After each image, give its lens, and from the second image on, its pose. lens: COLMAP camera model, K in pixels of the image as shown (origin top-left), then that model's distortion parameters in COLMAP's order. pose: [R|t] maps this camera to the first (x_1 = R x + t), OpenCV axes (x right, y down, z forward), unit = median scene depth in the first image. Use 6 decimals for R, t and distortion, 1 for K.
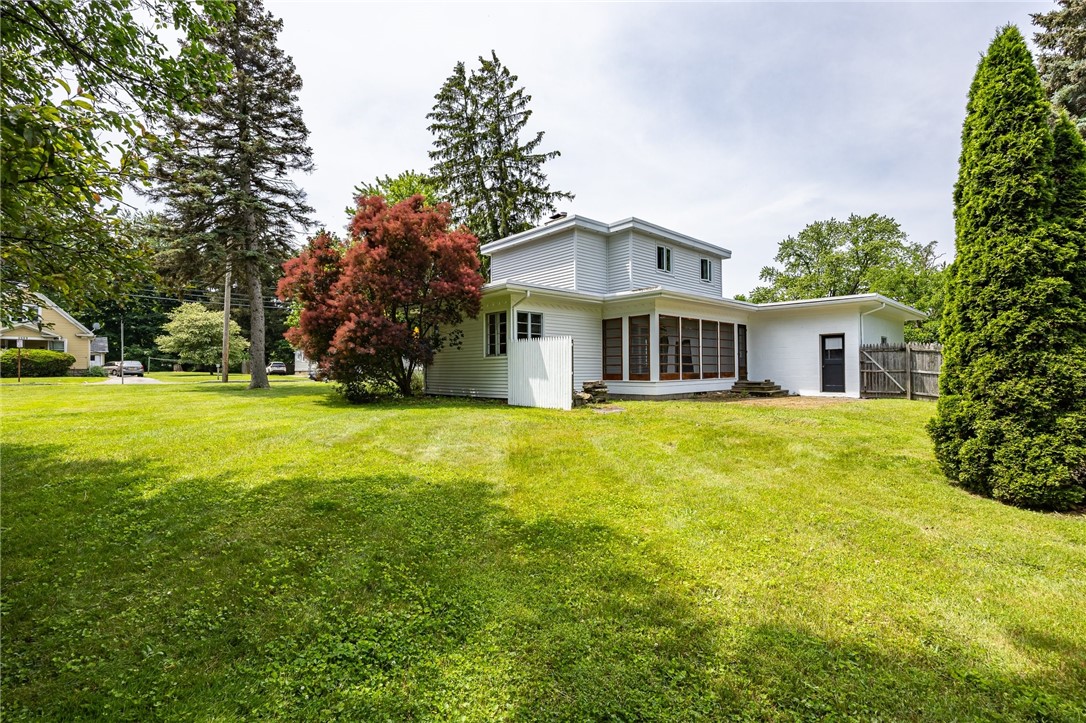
lens RADIAL K [[483.3, 0, 546.9], [0, 483.3, 362.1], [0, 0, 1]] dist [-0.004611, 0.000389]
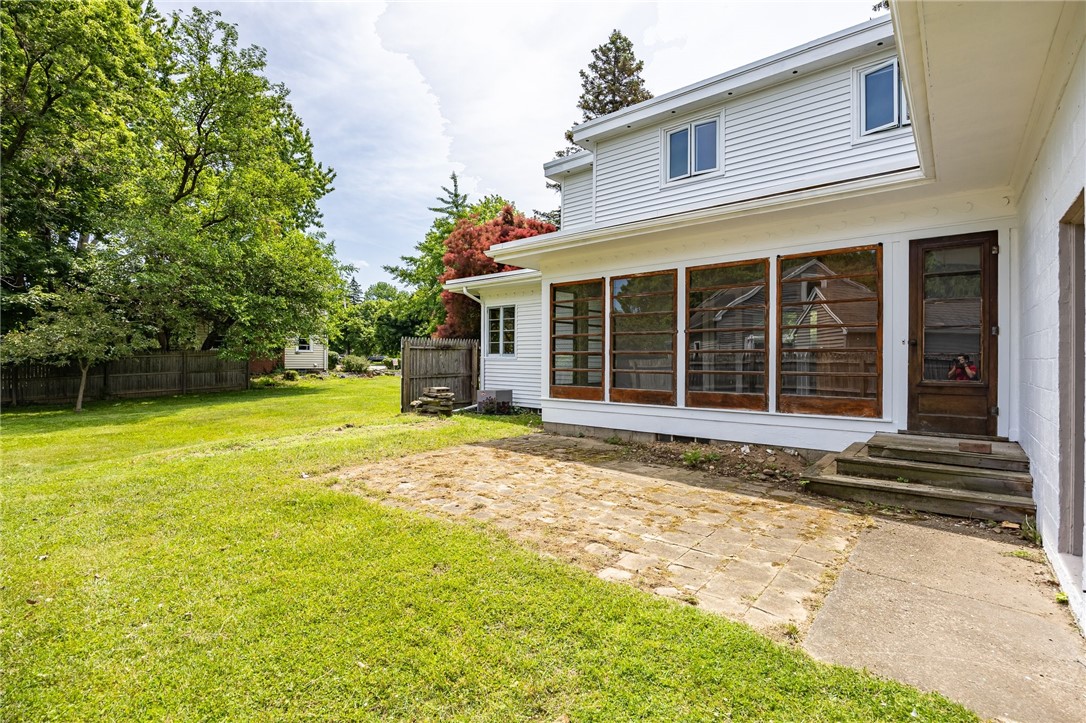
lens RADIAL K [[507.4, 0, 546.4], [0, 507.4, 360.1], [0, 0, 1]] dist [-0.003444, -0.001151]
pose [[0.127019, 0.005869, -0.991883, 0.739852], [0.007968, 0.999944, 0.006937, -0.010164], [0.991868, -0.008784, 0.126965, 0.808948]]
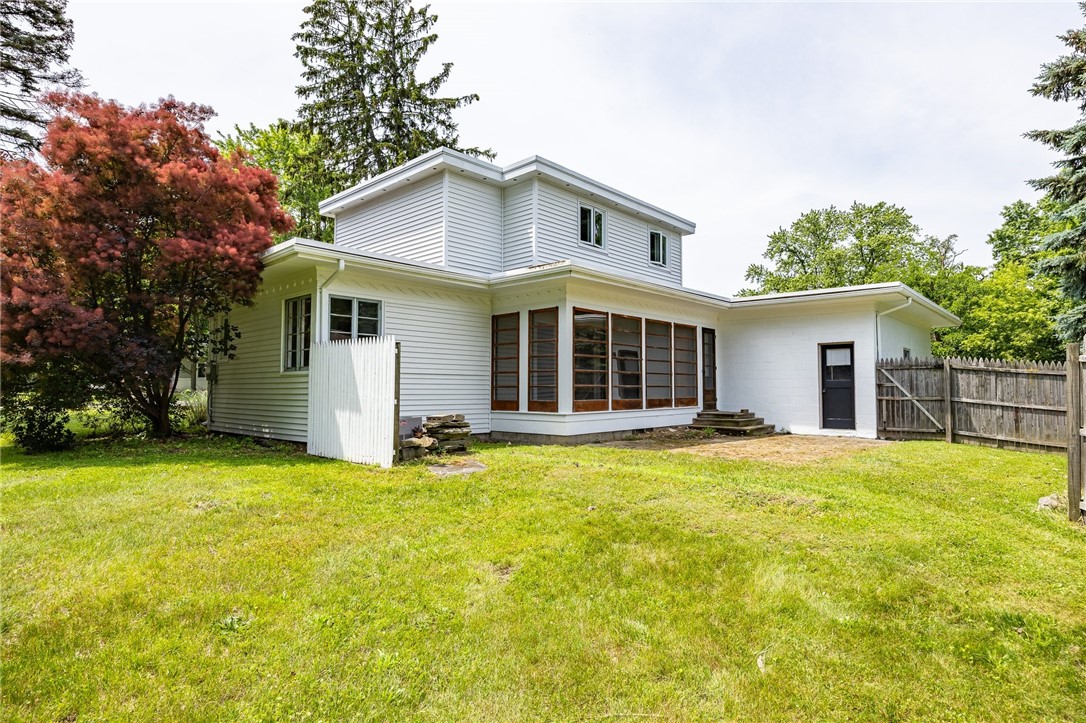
lens RADIAL K [[587.6, 0, 546.6], [0, 587.6, 359.9], [0, 0, 1]] dist [0.007224, 0.000187]
pose [[0.996511, 0.011271, 0.082696, 0.119158], [-0.008462, 0.999378, -0.034239, -0.002787], [-0.083031, 0.033419, 0.995986, 0.213378]]
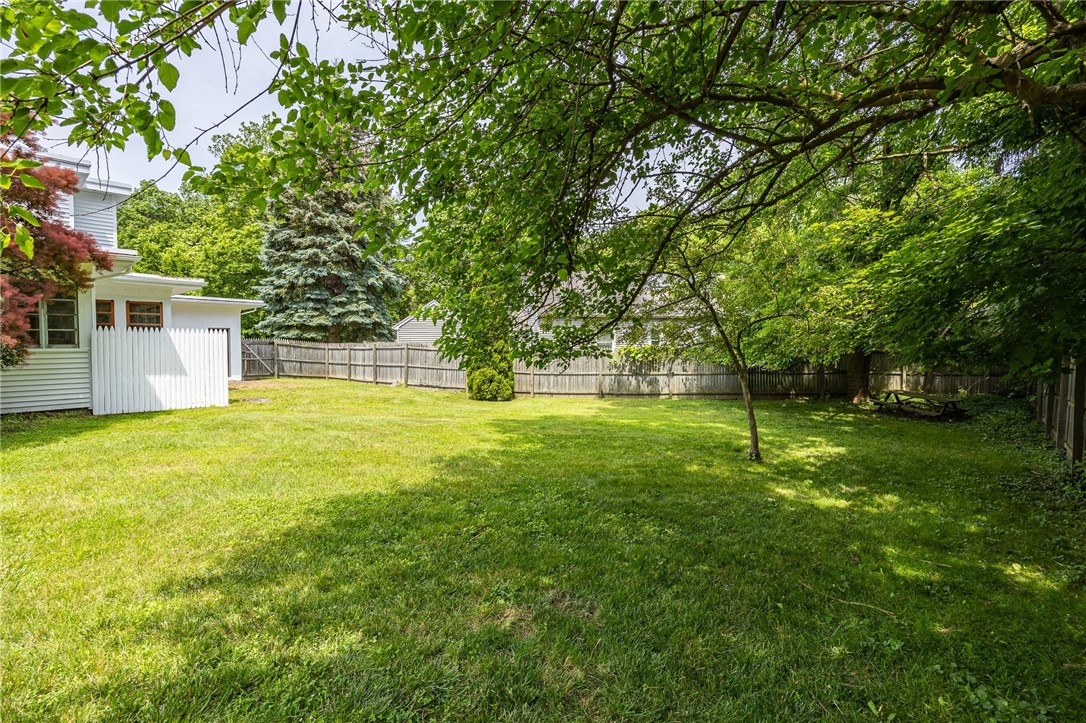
lens RADIAL K [[507.4, 0, 544.6], [0, 507.4, 361.3], [0, 0, 1]] dist [-0.003444, -0.001151]
pose [[-0.082917, -0.022539, 0.996302, -0.726251], [-0.009319, 0.999718, 0.021841, -0.011930], [-0.996513, -0.007473, -0.083104, 0.306066]]
